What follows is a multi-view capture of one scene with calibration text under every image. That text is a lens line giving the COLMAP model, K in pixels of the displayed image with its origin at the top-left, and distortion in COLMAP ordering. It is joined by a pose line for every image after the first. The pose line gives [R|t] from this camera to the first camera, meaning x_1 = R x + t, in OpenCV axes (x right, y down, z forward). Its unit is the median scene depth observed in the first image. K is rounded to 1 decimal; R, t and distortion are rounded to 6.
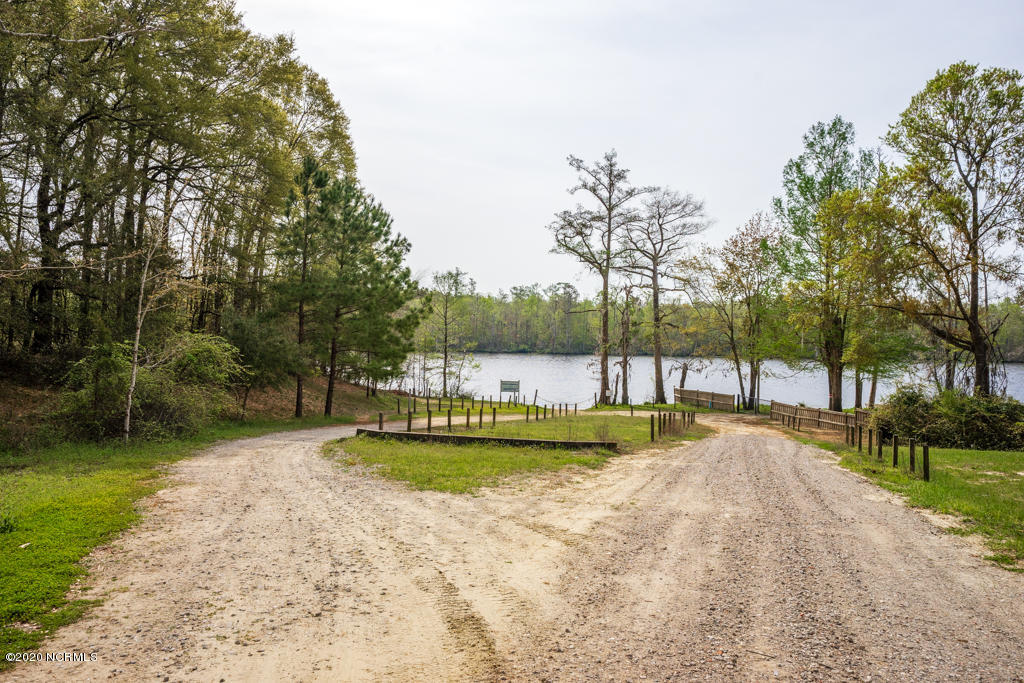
lens RADIAL K [[818.5, 0, 513.2], [0, 818.5, 344.9], [0, 0, 1]] dist [-0.001786, -0.000081]
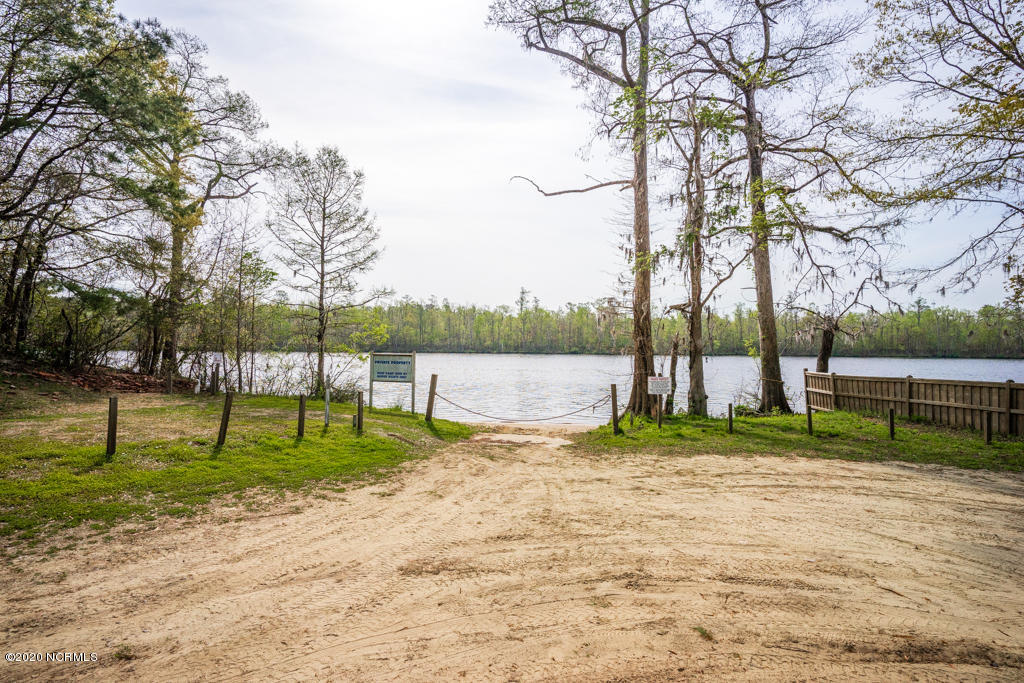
lens RADIAL K [[505.9, 0, 509.7], [0, 505.9, 337.2], [0, 0, 1]] dist [-0.028796, -0.000086]
pose [[0.989043, -0.013414, -0.147020, 0.027969], [0.007488, 0.999140, -0.040791, 0.014769], [0.147440, 0.039243, 0.988292, 0.247631]]
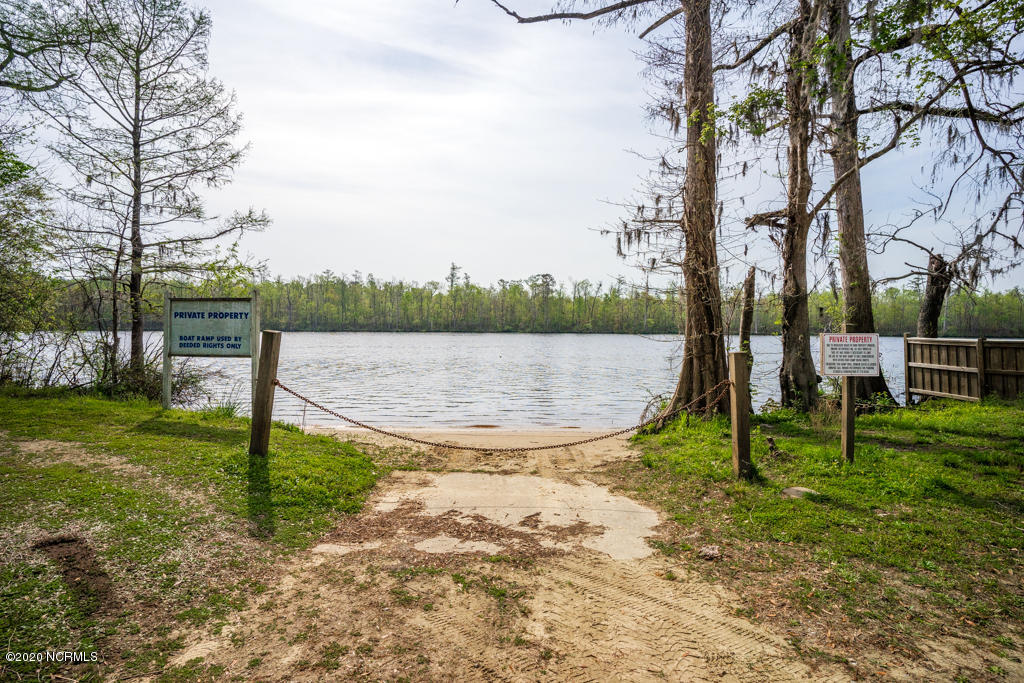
lens RADIAL K [[505.9, 0, 510.2], [0, 505.9, 338.5], [0, 0, 1]] dist [-0.028796, -0.000086]
pose [[0.999927, -0.009412, -0.007529, 0.021567], [0.009429, 0.999953, 0.002228, 0.016866], [0.007508, -0.002299, 0.999969, 0.280807]]
